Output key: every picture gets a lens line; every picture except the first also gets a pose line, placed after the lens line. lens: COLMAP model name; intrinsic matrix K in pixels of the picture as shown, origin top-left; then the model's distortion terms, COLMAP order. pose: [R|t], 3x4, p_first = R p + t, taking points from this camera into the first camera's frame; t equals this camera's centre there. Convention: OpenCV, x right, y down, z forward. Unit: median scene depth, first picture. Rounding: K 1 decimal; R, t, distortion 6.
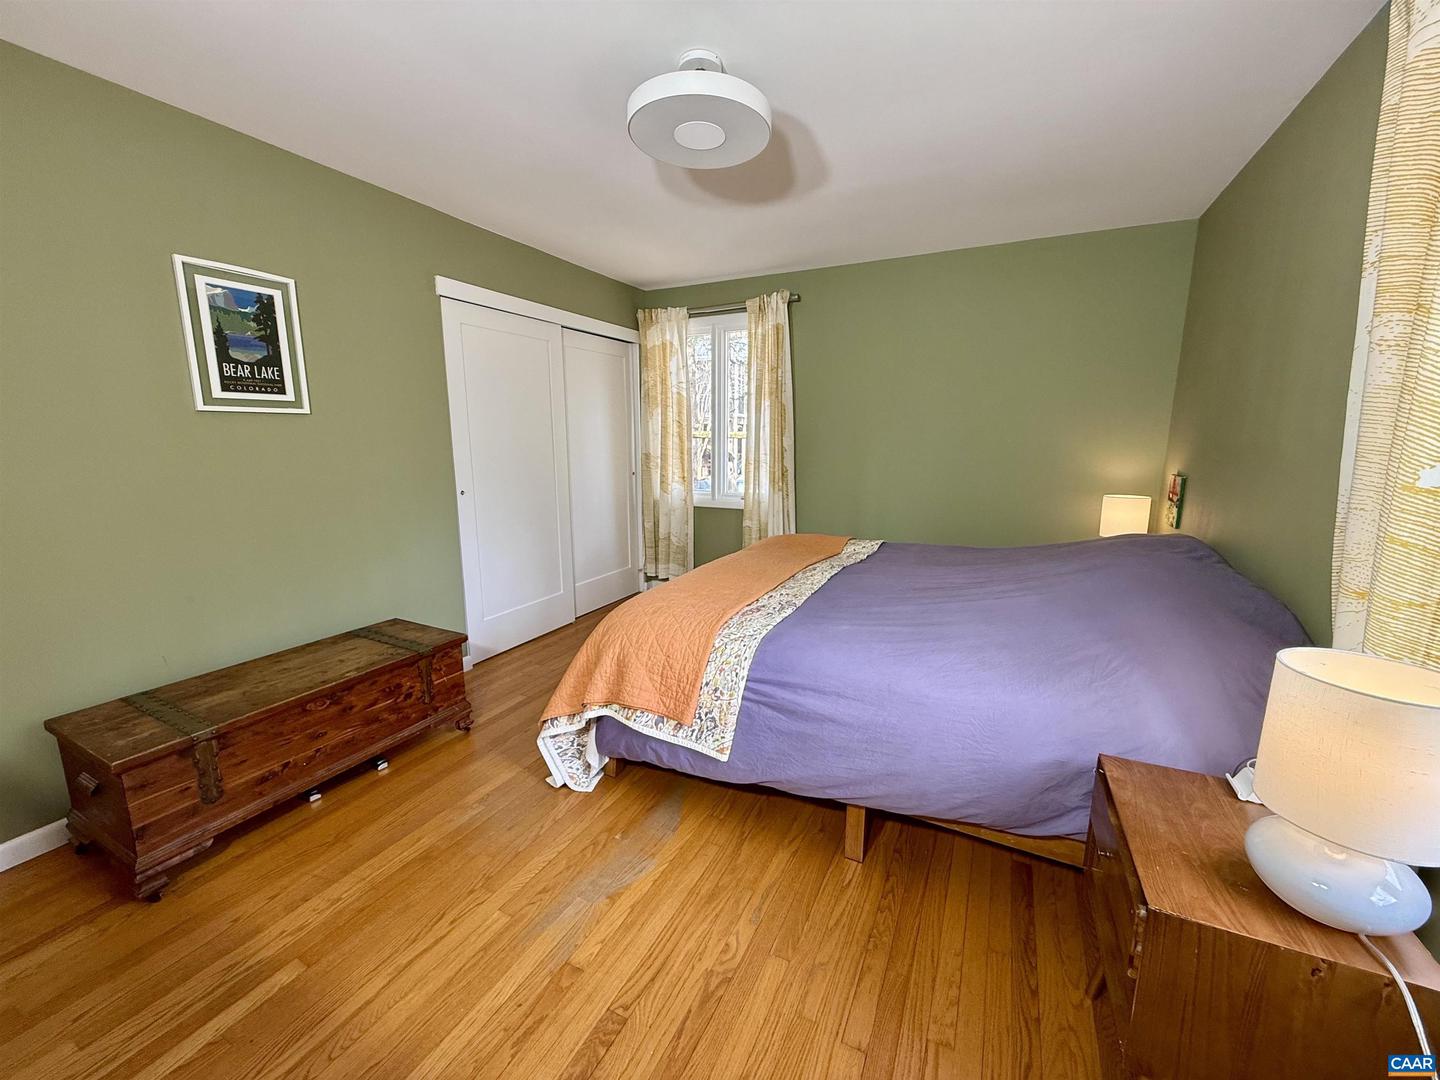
lens RADIAL K [[572.9, 0, 717.7], [0, 572.9, 538.2], [0, 0, 1]] dist [-0.001147, 0.000591]
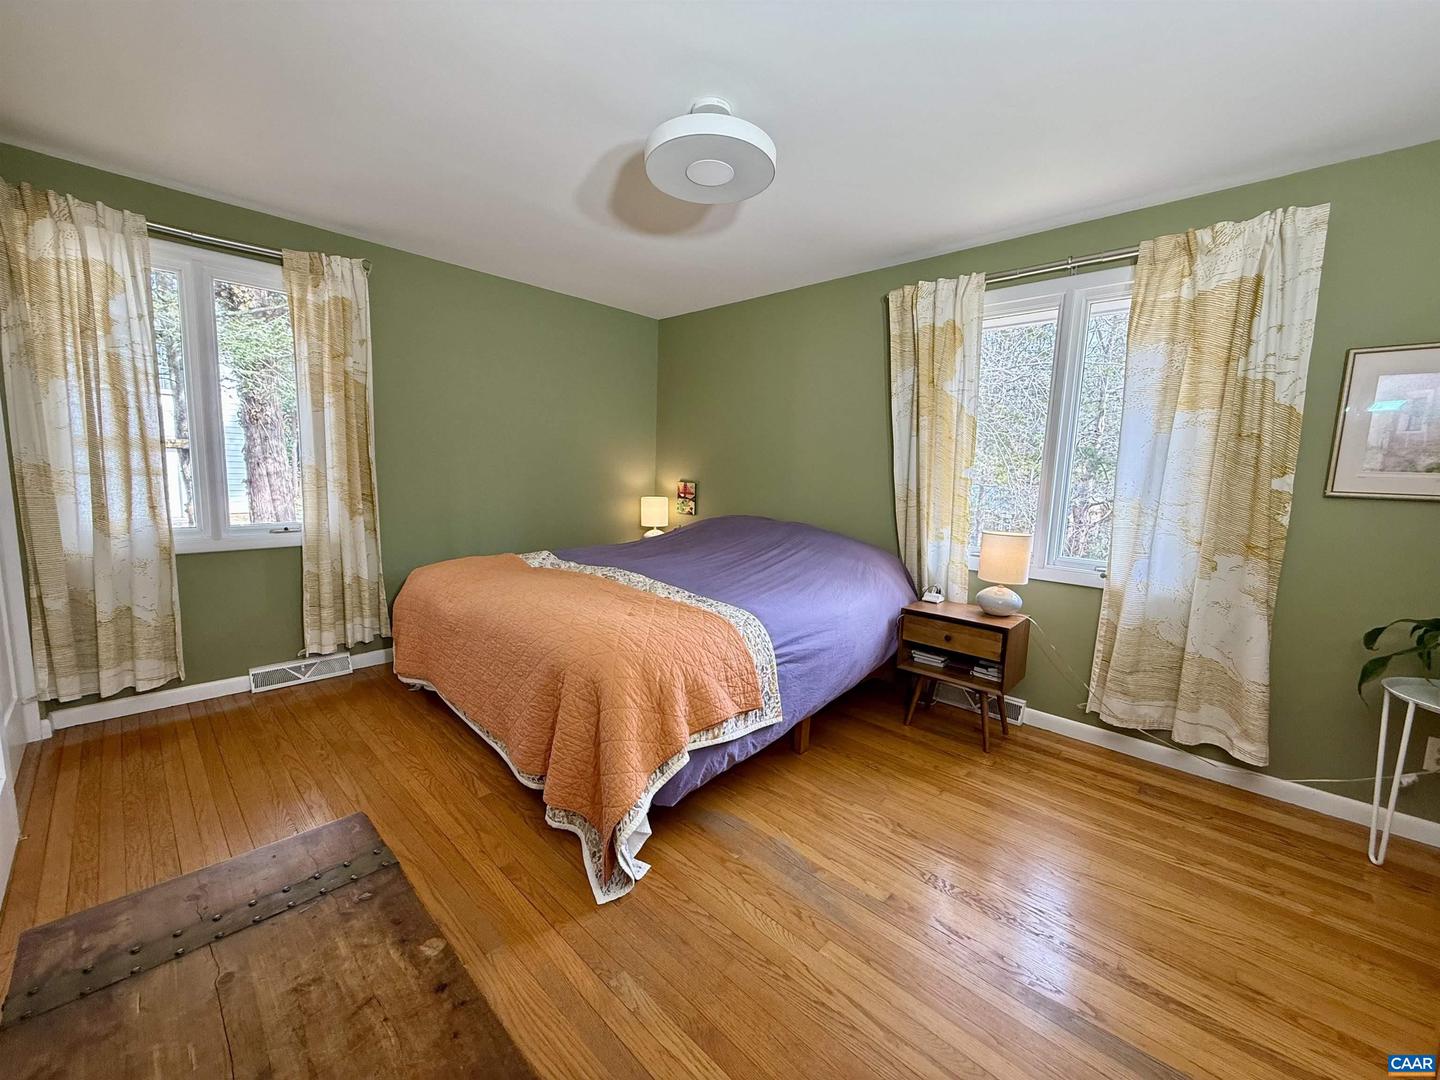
lens RADIAL K [[572.9, 0, 716.8], [0, 572.9, 538.9], [0, 0, 1]] dist [-0.001147, 0.000591]
pose [[0.291407, -0.110009, 0.950253, -1.029692], [0.138999, 0.987692, 0.071718, -0.083000], [-0.946447, 0.111185, 0.303111, 0.664155]]
